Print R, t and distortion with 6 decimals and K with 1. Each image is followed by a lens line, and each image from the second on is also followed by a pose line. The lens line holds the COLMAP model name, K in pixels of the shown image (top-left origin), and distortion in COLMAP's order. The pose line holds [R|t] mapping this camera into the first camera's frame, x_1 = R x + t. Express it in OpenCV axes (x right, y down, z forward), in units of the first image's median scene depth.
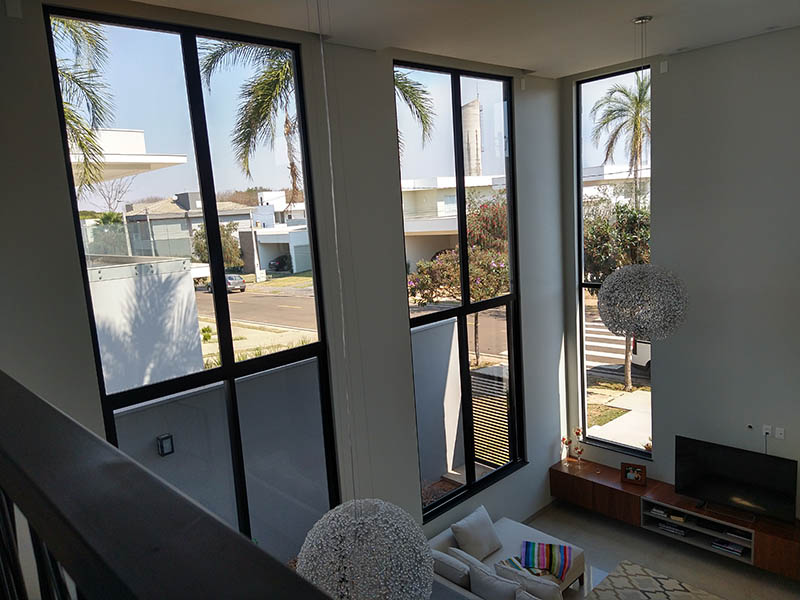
lens RADIAL K [[616.0, 0, 400.0], [0, 616.0, 300.0], [0, 0, 1]] dist [0.030778, -0.000492]
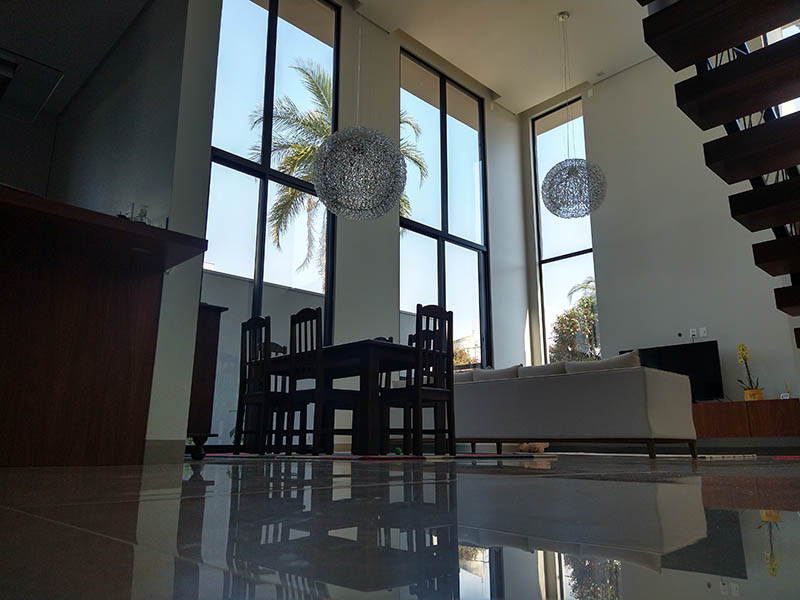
lens RADIAL K [[590.2, 0, 400.0], [0, 590.2, 300.0], [0, 0, 1]] dist [0.070962, 0.000001]
pose [[0.997774, 0.064101, -0.018409, 0.041777], [-0.066188, 0.917889, -0.391279, 0.573729], [-0.008185, 0.391626, 0.920088, -0.069062]]
